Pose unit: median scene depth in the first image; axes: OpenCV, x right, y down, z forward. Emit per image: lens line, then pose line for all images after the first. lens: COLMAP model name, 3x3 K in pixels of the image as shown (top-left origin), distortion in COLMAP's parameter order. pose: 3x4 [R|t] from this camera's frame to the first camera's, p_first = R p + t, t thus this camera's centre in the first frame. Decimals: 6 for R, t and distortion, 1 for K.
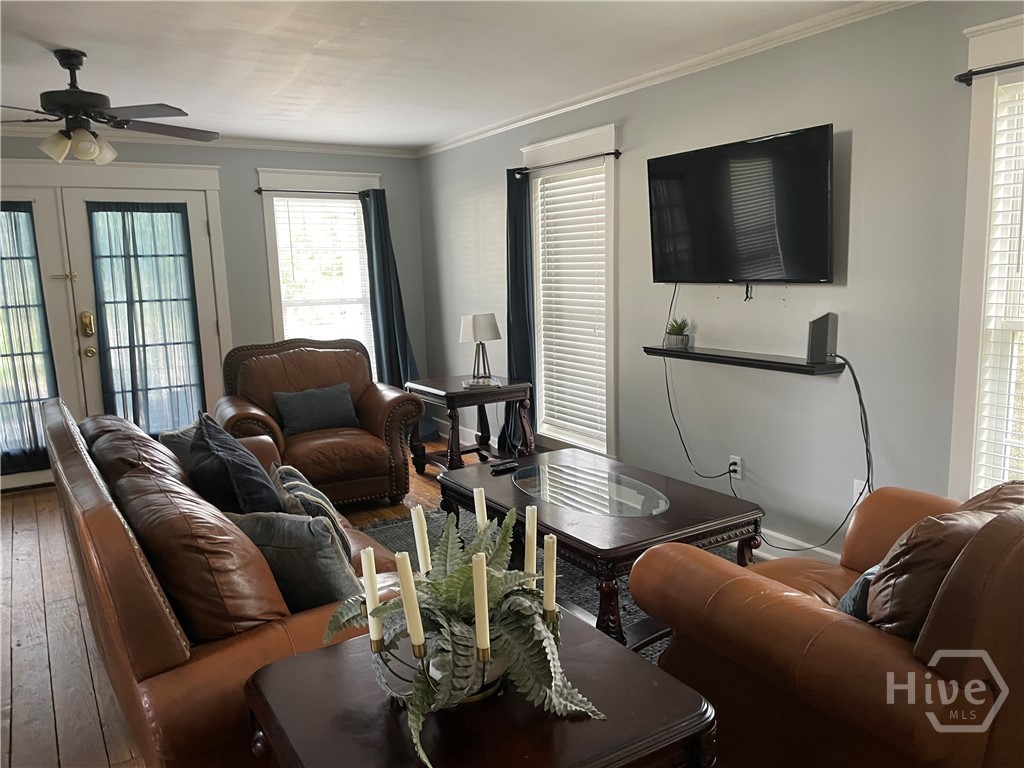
lens RADIAL K [[775.0, 0, 520.7], [0, 775.0, 386.2], [0, 0, 1]] dist [0.050096, -0.073344]
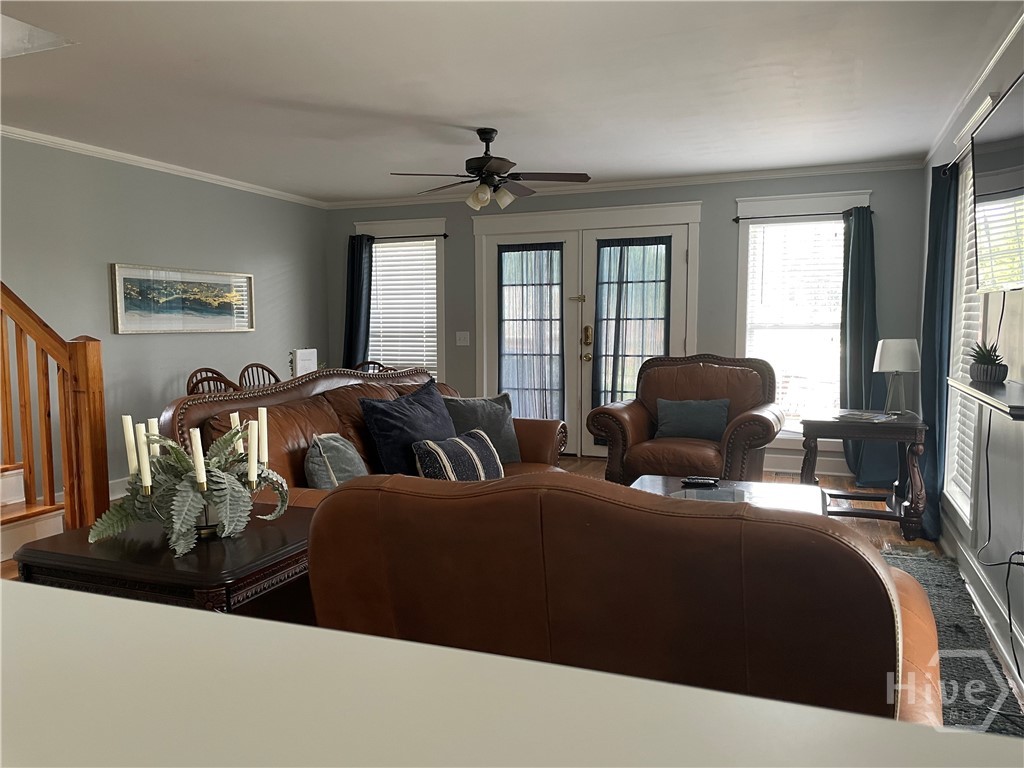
lens RADIAL K [[775.0, 0, 509.1], [0, 775.0, 412.9], [0, 0, 1]] dist [0.050096, -0.073344]
pose [[0.584862, 0.114909, -0.802952, 0.434901], [-0.134405, 0.989959, 0.043772, 0.008918], [0.799920, 0.082320, 0.594434, 0.157910]]
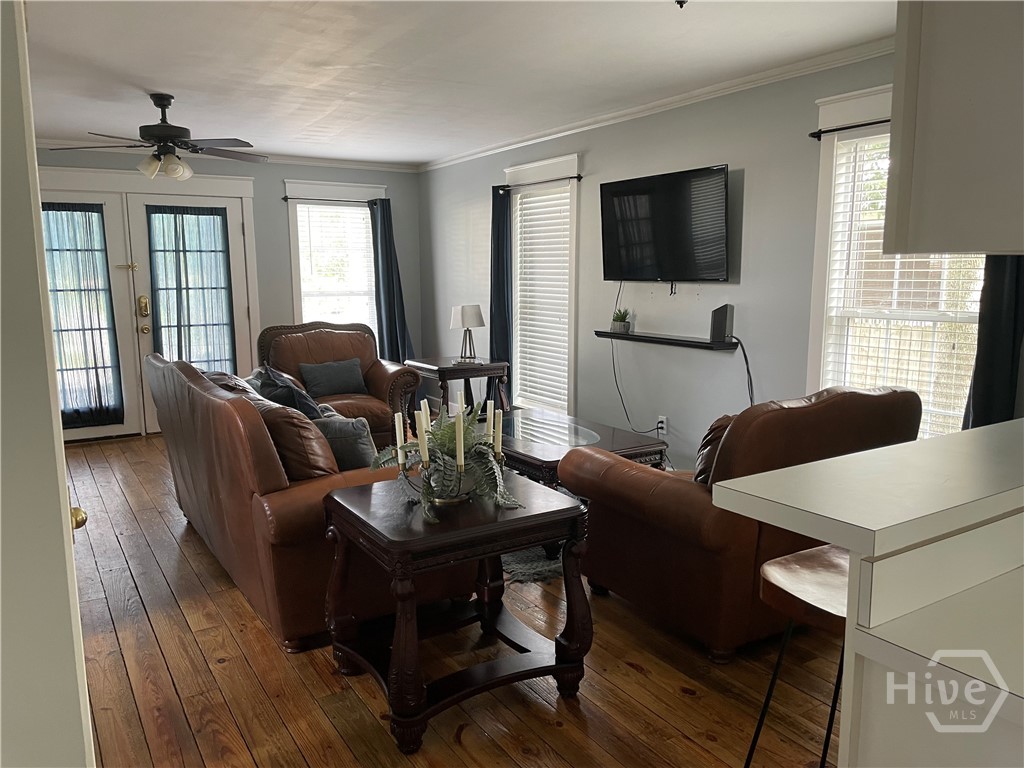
lens RADIAL K [[775.0, 0, 505.3], [0, 775.0, 392.3], [0, 0, 1]] dist [0.050096, -0.073344]
pose [[0.999732, 0.022312, -0.006138, 0.017633], [-0.022293, 0.999747, 0.003077, 0.040710], [0.006205, -0.002940, 0.999976, -0.223306]]
